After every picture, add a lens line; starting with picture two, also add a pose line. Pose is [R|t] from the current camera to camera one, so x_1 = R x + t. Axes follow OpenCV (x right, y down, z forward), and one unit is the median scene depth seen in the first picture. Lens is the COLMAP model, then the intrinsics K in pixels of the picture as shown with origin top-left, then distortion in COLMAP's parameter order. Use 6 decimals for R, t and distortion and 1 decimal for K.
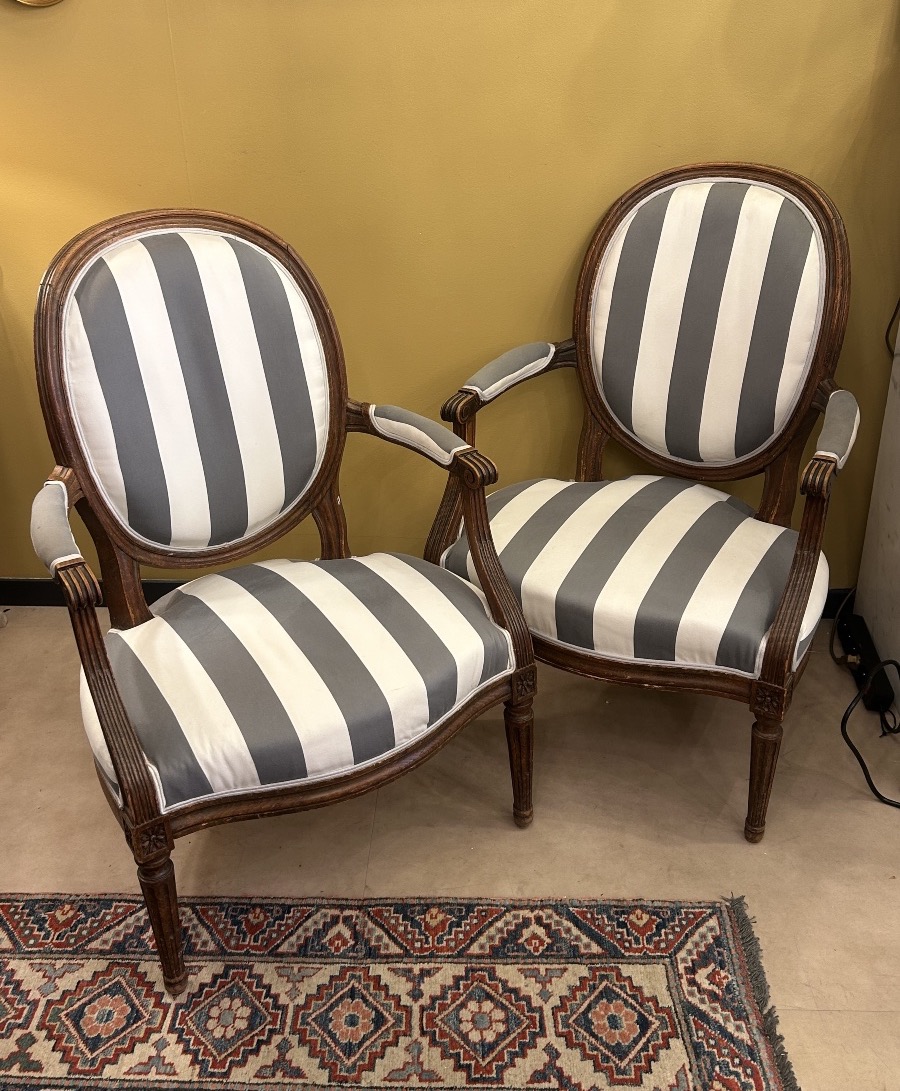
lens RADIAL K [[1148.6, 0, 446.8], [0, 1148.6, 556.6], [0, 0, 1]] dist [0.020651, 0.000000]
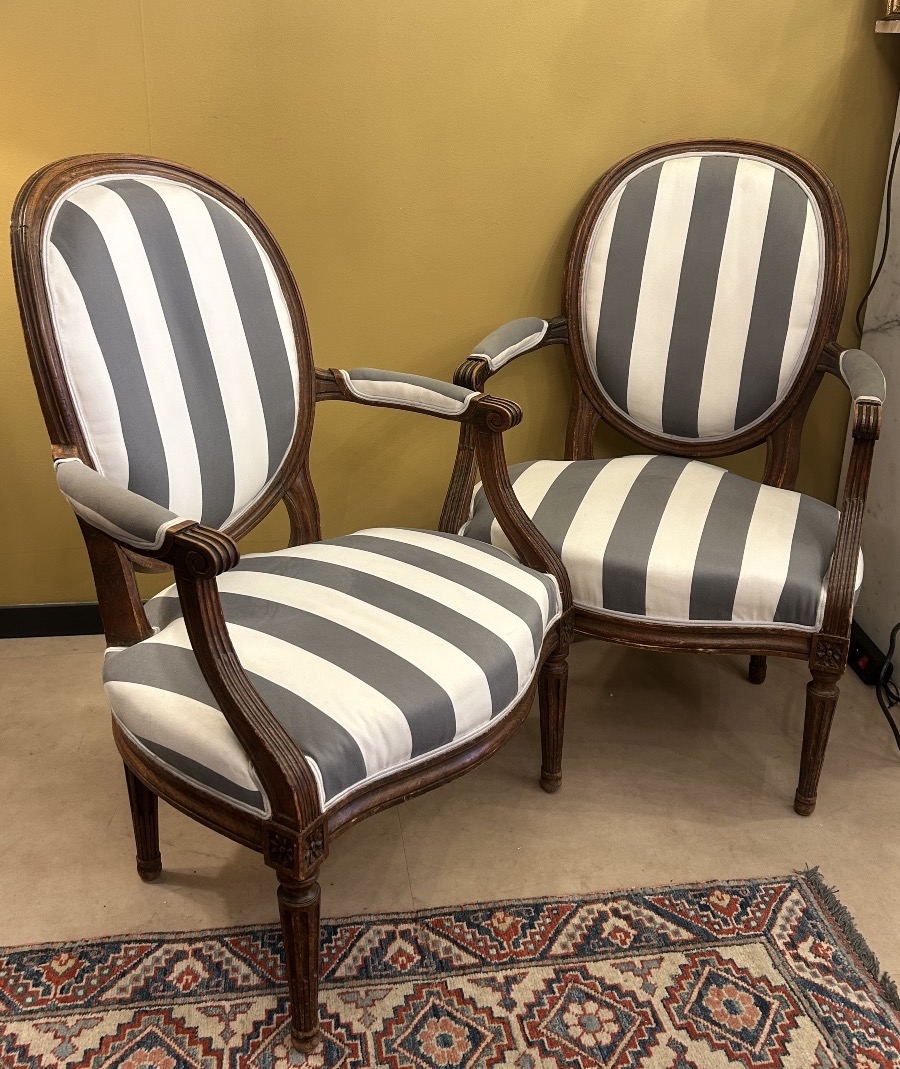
lens RADIAL K [[1151.6, 0, 456.3], [0, 1151.6, 528.7], [0, 0, 1]] dist [0.018429, 0.000000]
pose [[0.980960, -0.034518, 0.191118, -0.205235], [0.054232, 0.993618, -0.098901, 0.097556], [-0.186484, 0.107383, 0.976572, 0.101357]]
